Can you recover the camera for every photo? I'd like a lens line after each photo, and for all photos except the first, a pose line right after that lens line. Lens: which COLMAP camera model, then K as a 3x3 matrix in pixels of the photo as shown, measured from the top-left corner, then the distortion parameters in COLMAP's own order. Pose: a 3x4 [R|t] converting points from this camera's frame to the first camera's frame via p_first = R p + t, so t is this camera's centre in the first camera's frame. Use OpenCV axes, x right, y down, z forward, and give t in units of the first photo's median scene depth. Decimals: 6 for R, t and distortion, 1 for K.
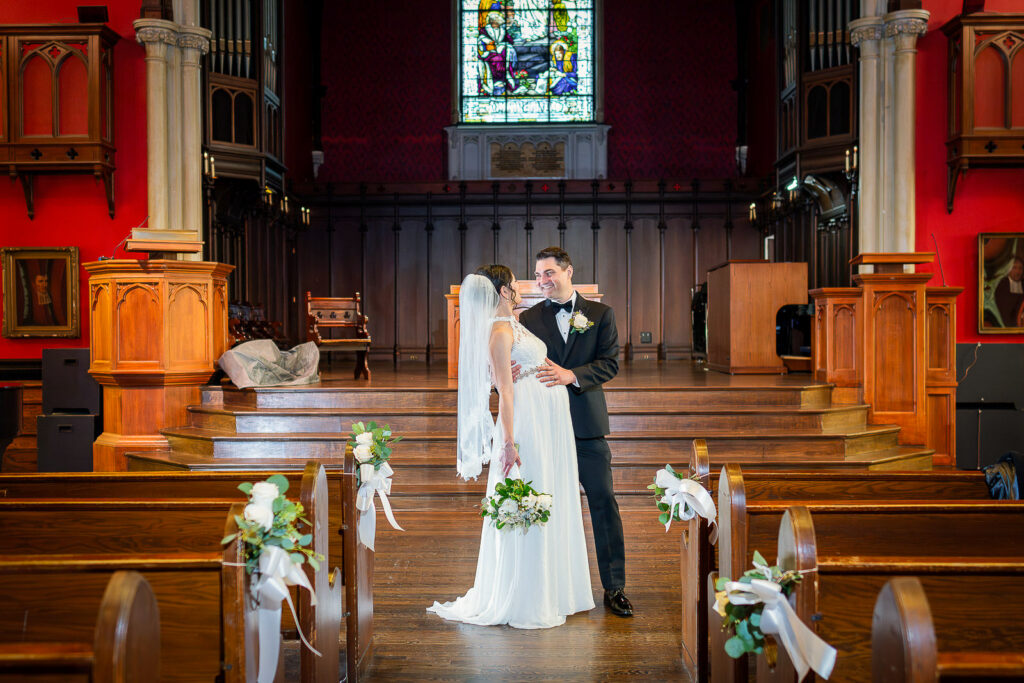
lens RADIAL K [[1108.9, 0, 508.9], [0, 1108.9, 346.3], [0, 0, 1]] dist [0.001287, 0.005847]
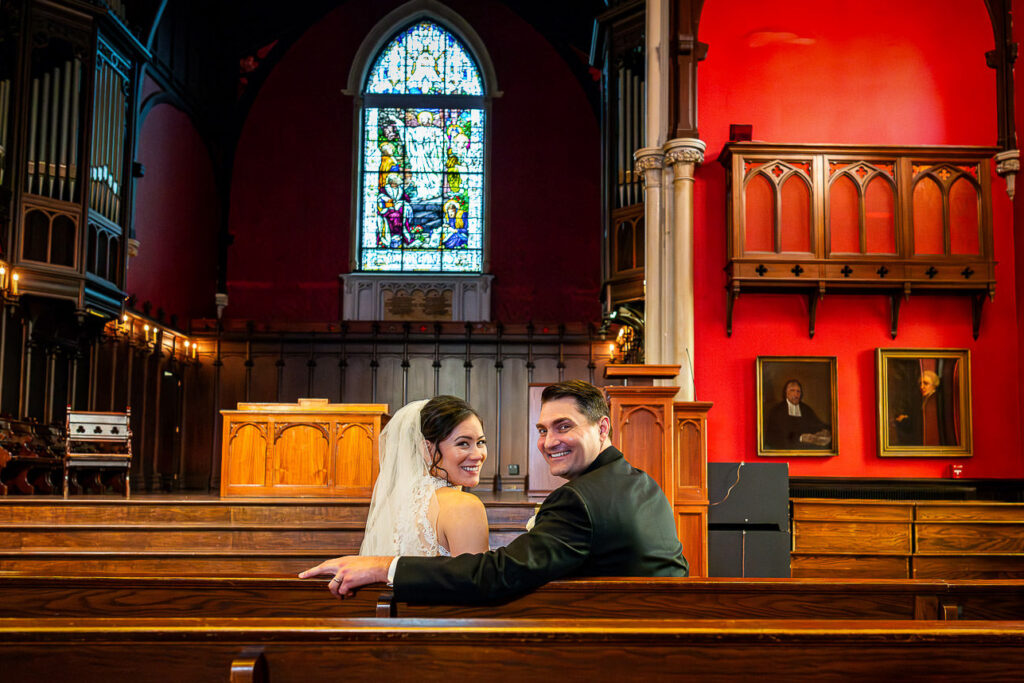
lens RADIAL K [[935.7, 0, 569.1], [0, 935.7, 395.4], [0, 0, 1]] dist [-0.000159, -0.001859]
pose [[0.998532, 0.014220, 0.052258, 0.128164], [-0.008659, 0.994420, -0.105136, 0.014939], [-0.053461, 0.104529, 0.993084, 0.102491]]
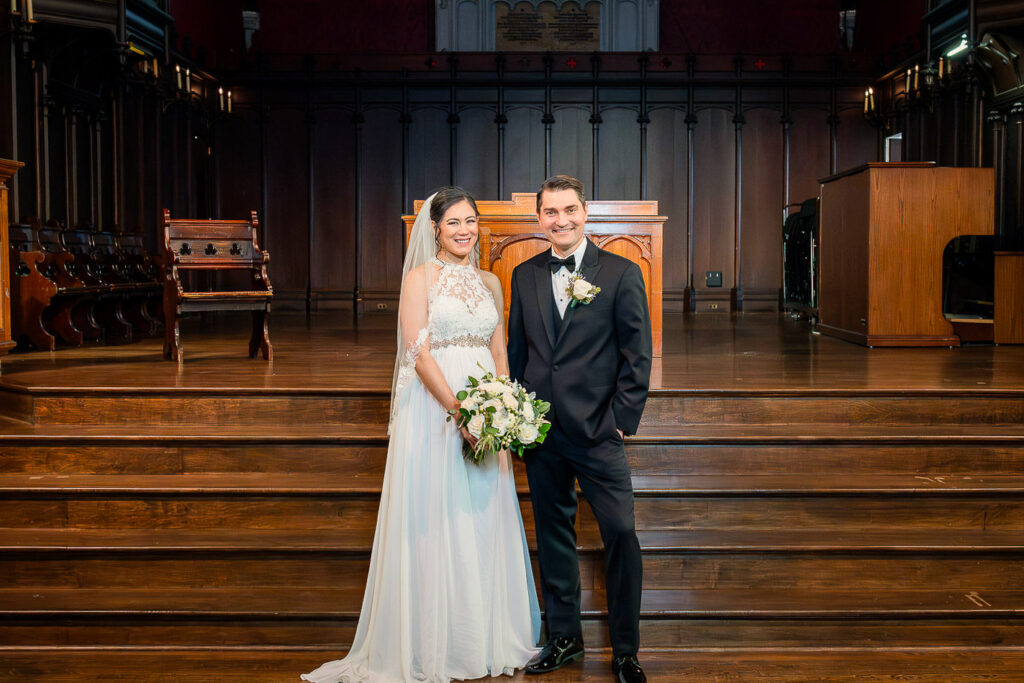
lens RADIAL K [[1271.5, 0, 557.0], [0, 1271.5, 313.8], [0, 0, 1]] dist [-0.007176, -0.004670]
pose [[0.999742, 0.005191, 0.022120, 0.006536], [-0.005844, 0.999547, 0.029525, -0.009180], [-0.021957, -0.029647, 0.999319, 0.197573]]
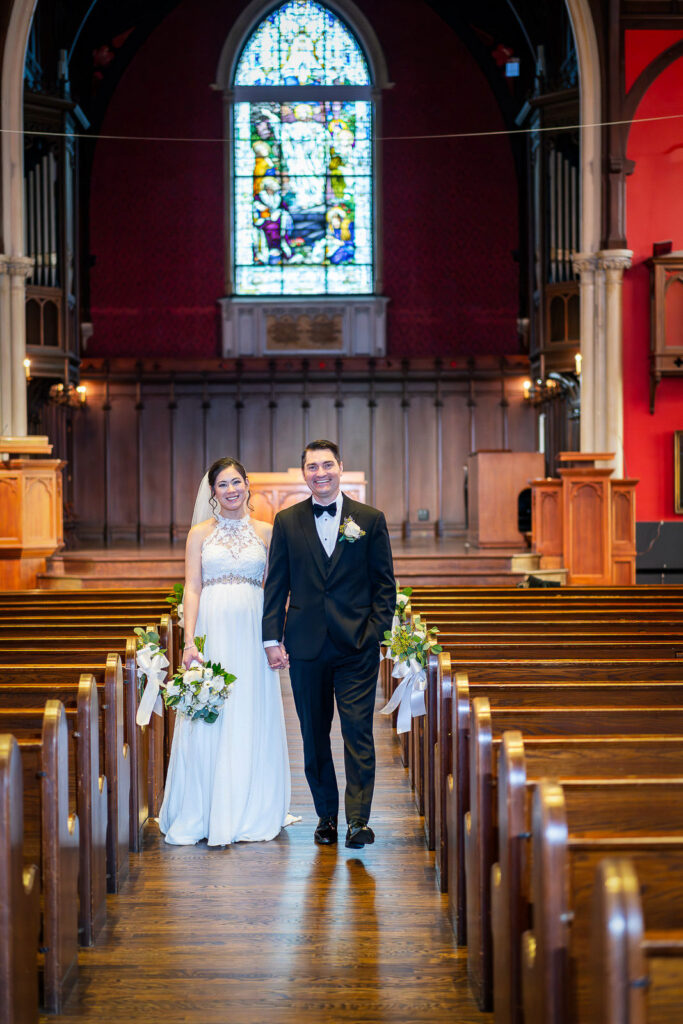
lens RADIAL K [[1656.1, 0, 341.5], [0, 1656.1, 512.0], [0, 0, 1]] dist [0.009048, -0.071072]
pose [[0.999287, -0.004251, 0.037525, -0.006211], [0.004463, 0.999975, -0.005548, -0.002749], [-0.037500, 0.005711, 0.999280, -0.490484]]
